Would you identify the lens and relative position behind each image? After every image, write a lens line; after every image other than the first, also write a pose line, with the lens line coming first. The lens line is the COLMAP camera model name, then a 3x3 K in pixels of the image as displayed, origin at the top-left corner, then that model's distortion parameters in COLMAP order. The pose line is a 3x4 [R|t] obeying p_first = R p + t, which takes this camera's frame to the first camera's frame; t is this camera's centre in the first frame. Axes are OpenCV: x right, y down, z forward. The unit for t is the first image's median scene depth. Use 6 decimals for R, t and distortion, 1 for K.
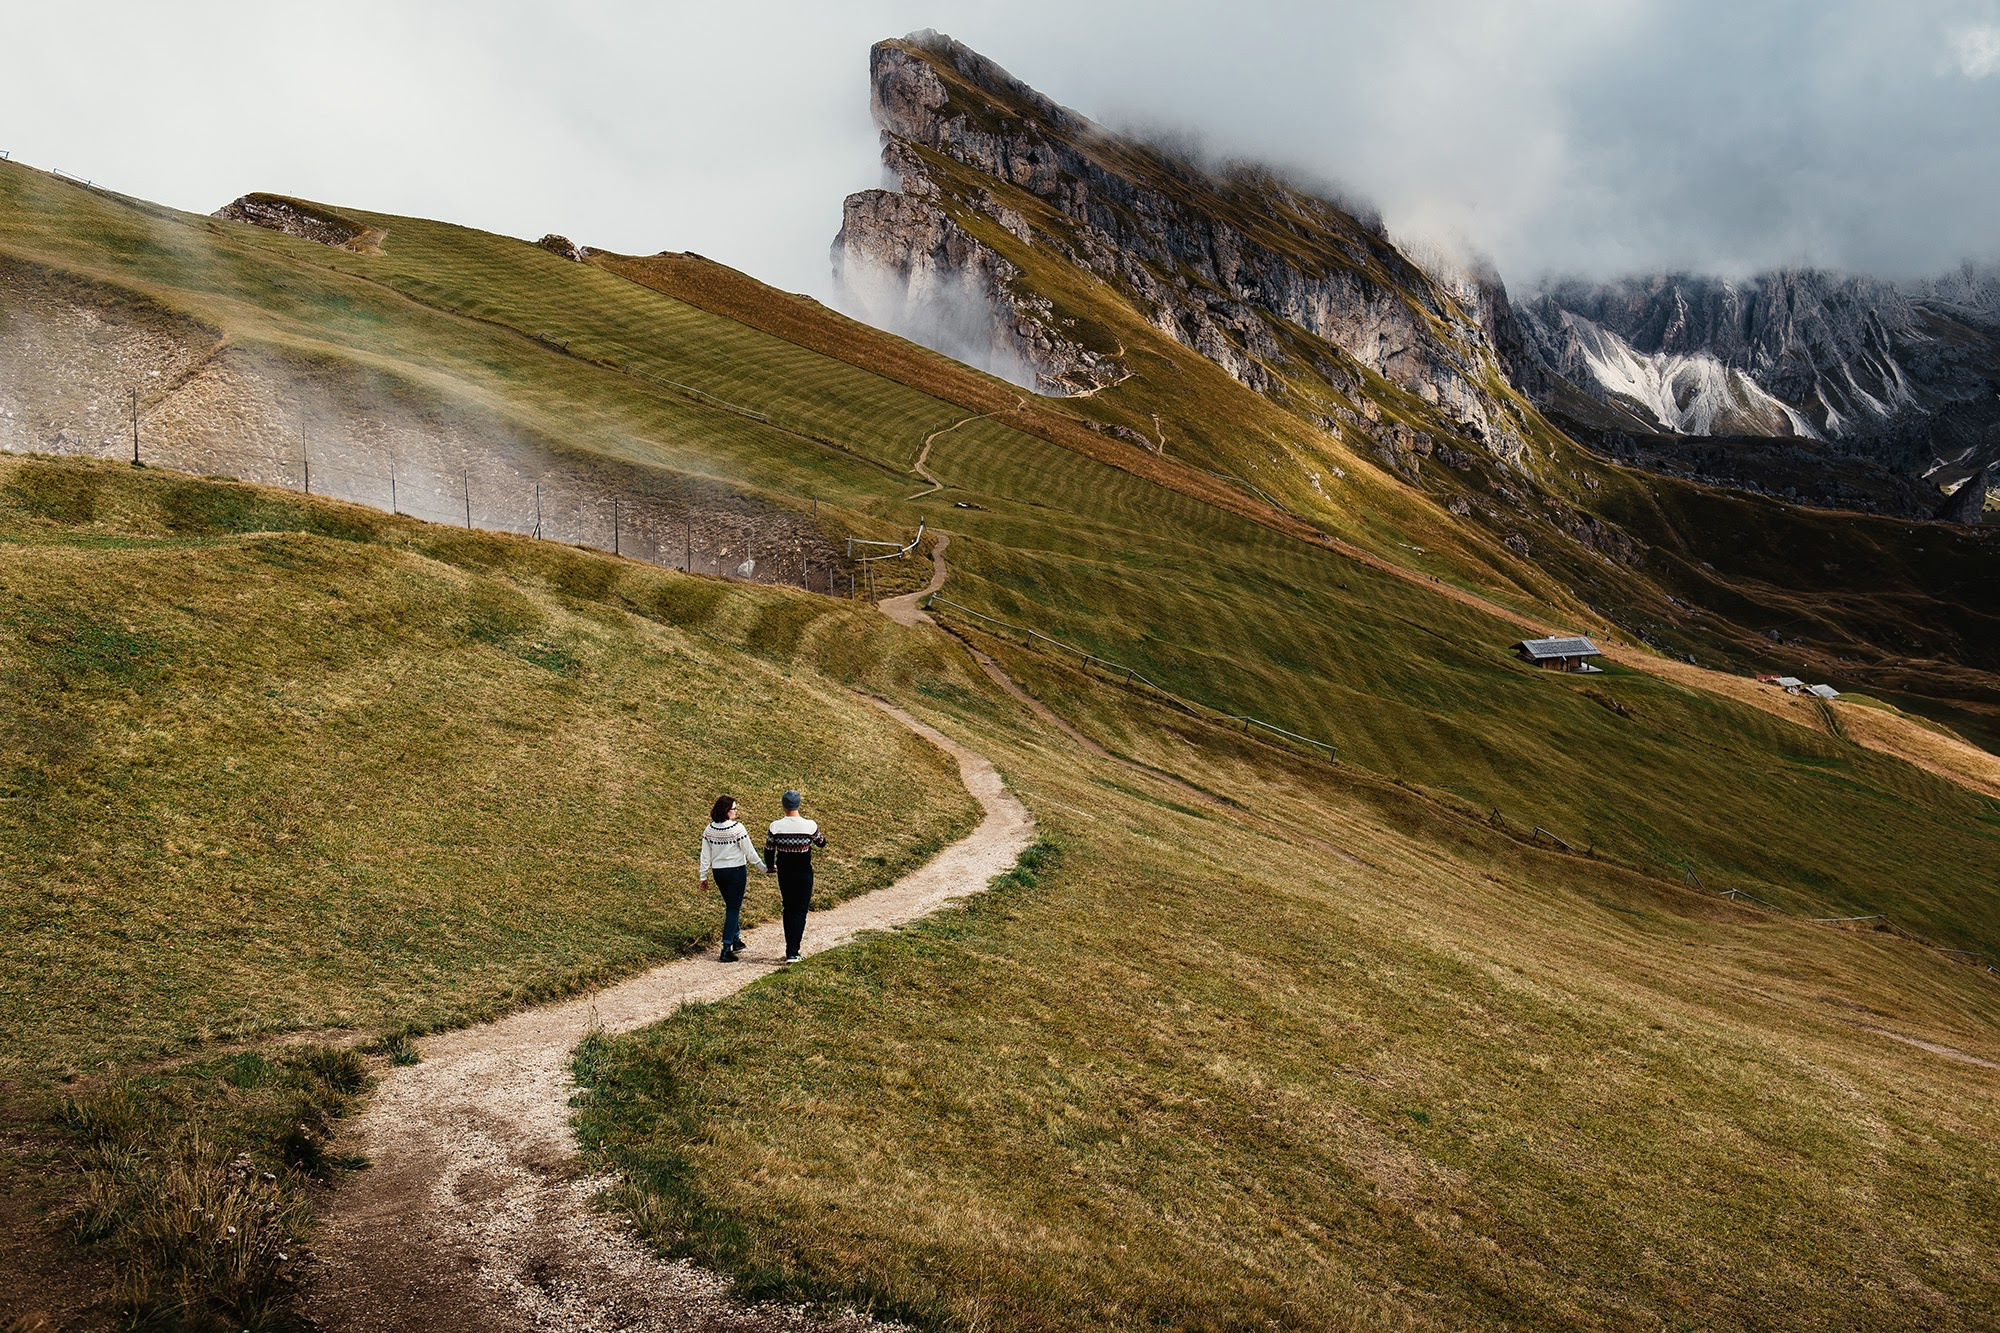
lens RADIAL K [[2012.3, 0, 972.5], [0, 2012.3, 639.1], [0, 0, 1]] dist [0.035884, 0.000000]
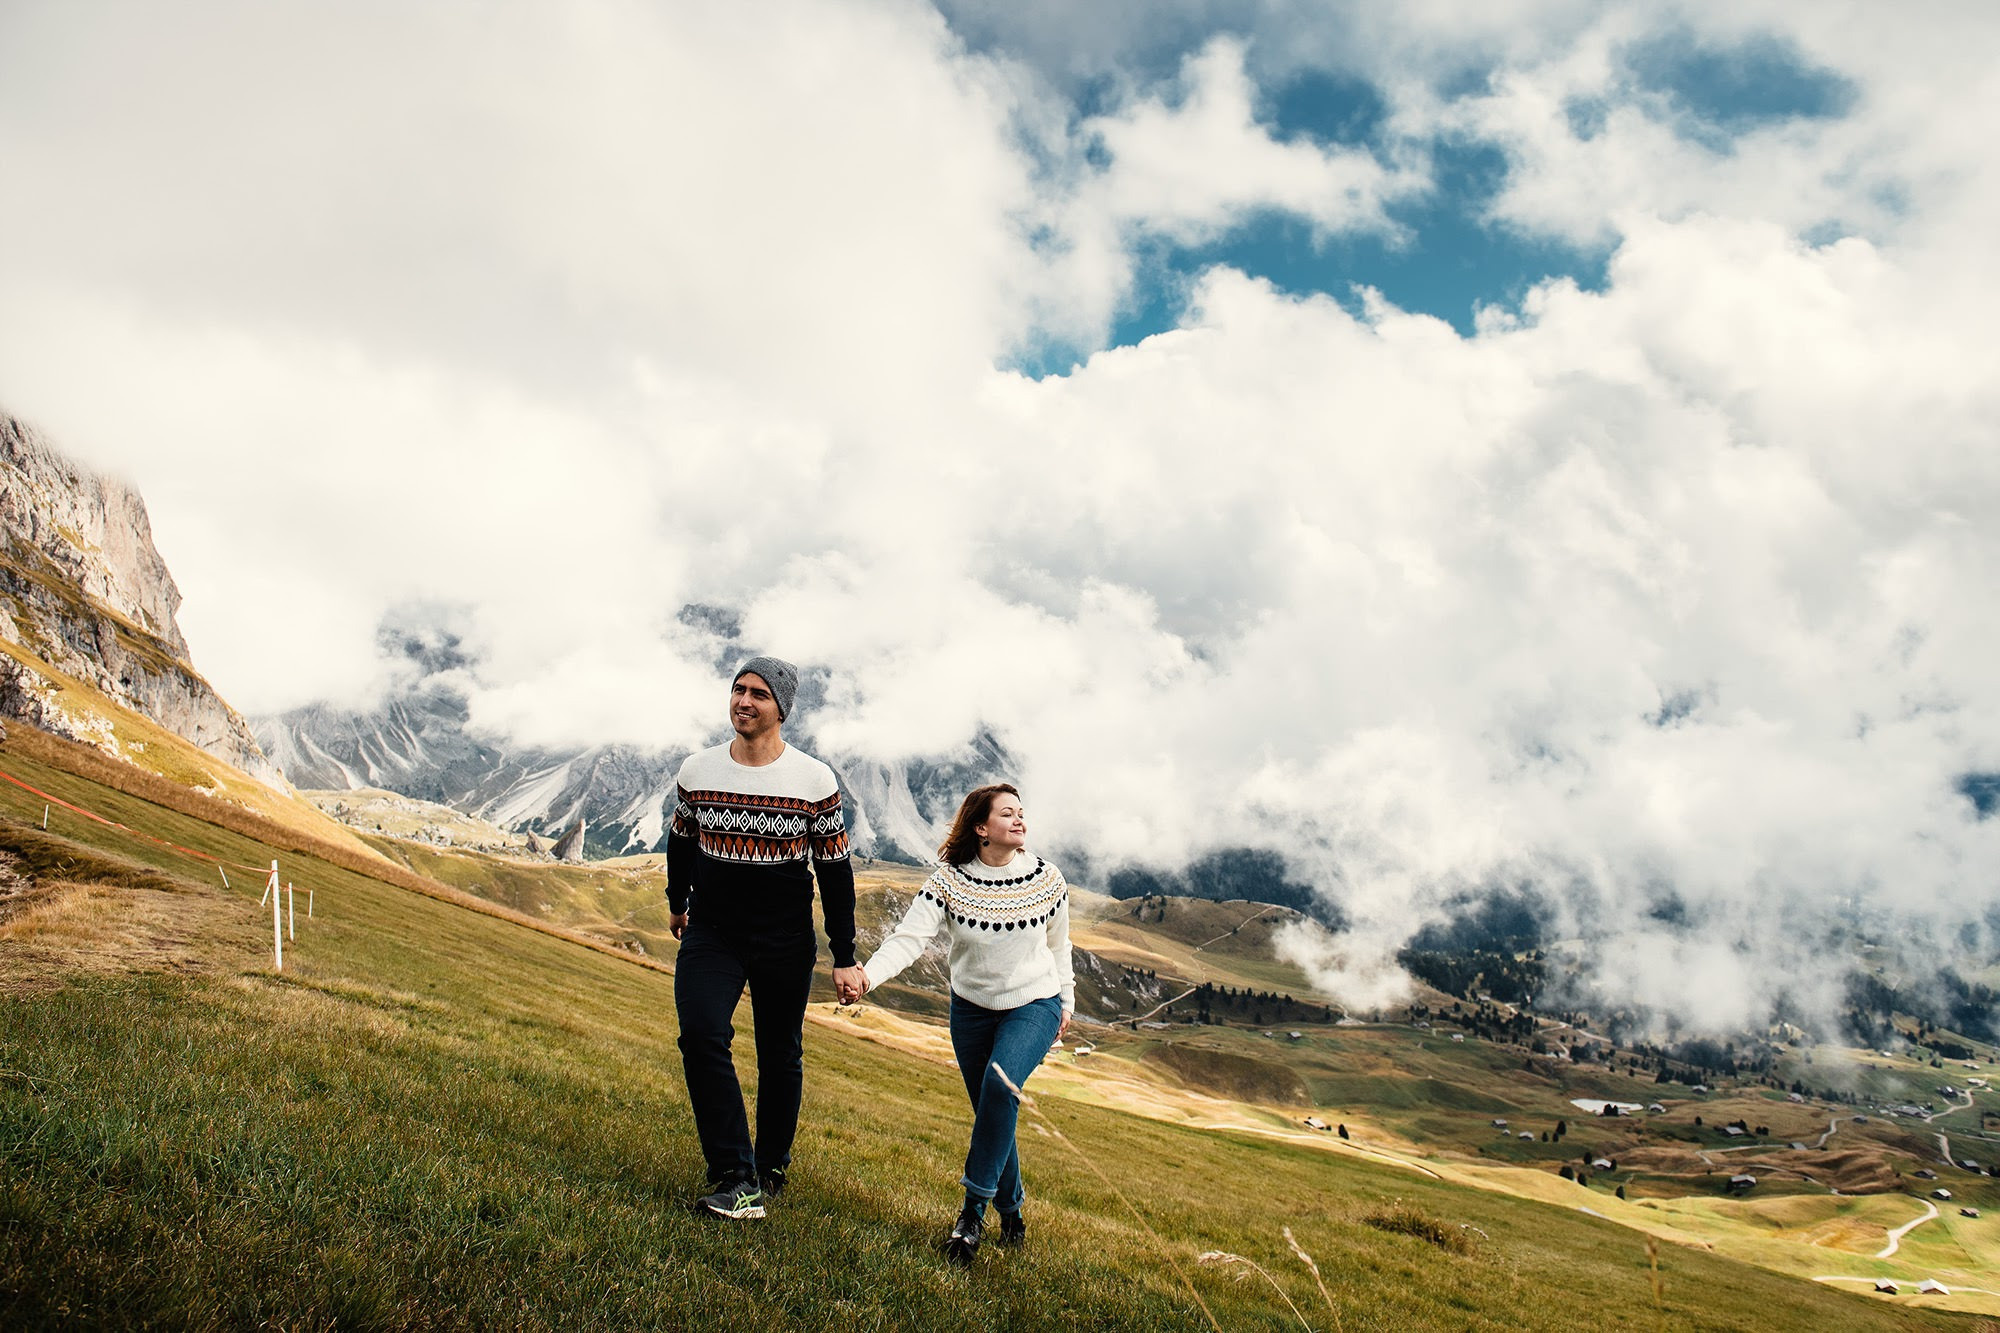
lens RADIAL K [[1450.0, 0, 958.9], [0, 1450.0, 670.9], [0, 0, 1]] dist [-0.052050, -0.001783]
pose [[0.679187, 0.040115, 0.732868, -0.104204], [0.086425, 0.987188, -0.134130, -0.052969], [-0.728859, 0.154437, 0.667018, 0.233882]]
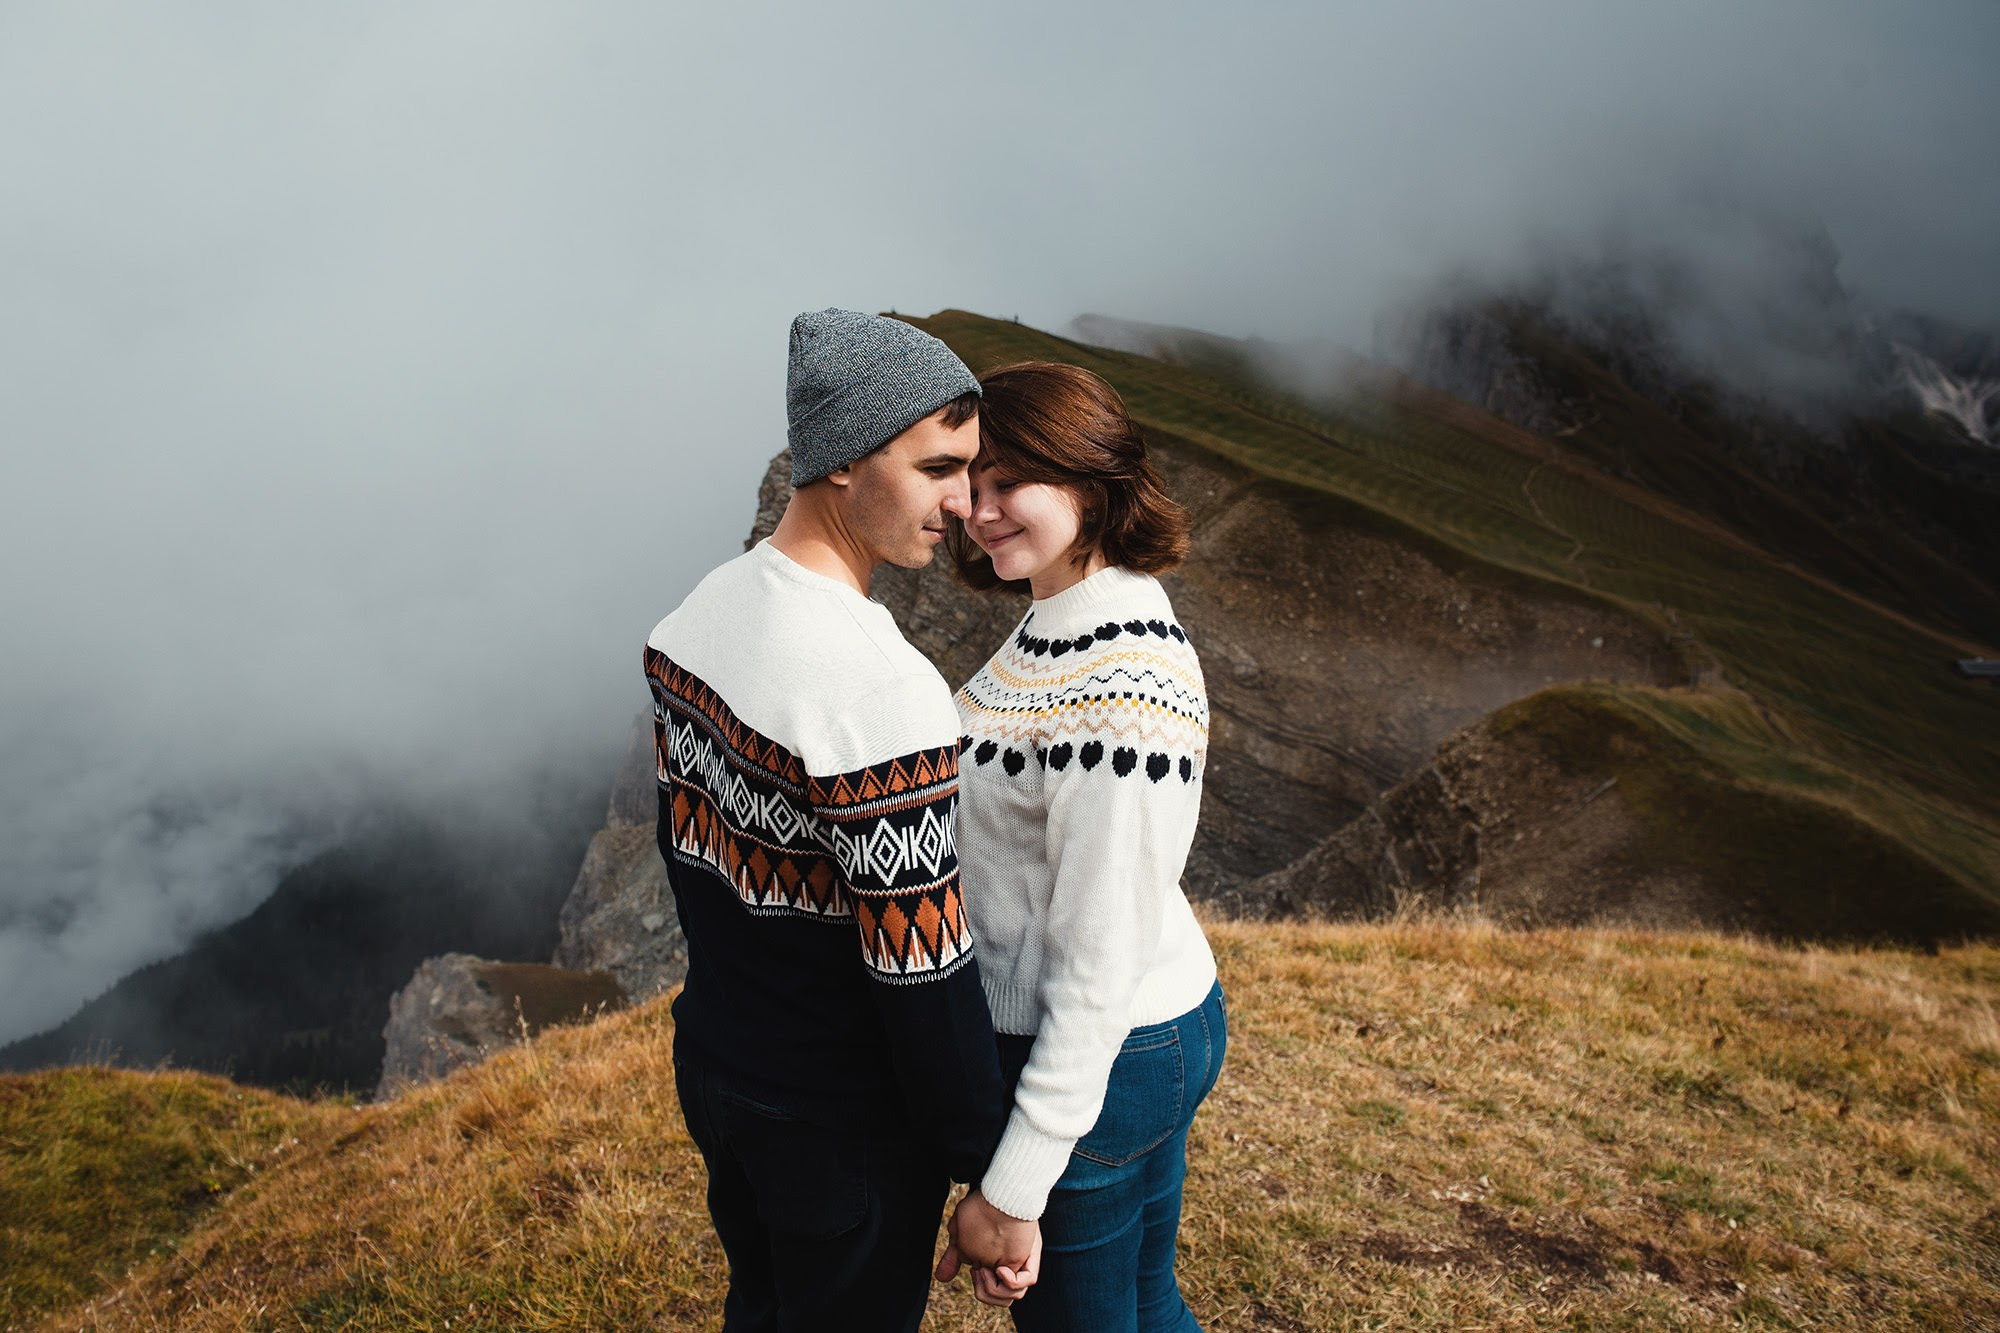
lens RADIAL K [[1450.0, 0, 954.8], [0, 1450.0, 634.3], [0, 0, 1]] dist [-0.052050, -0.001783]
pose [[0.957955, 0.075196, -0.276890, -0.038453], [-0.059960, 0.996204, 0.063100, -0.011365], [0.280584, -0.043845, 0.958828, -0.043017]]
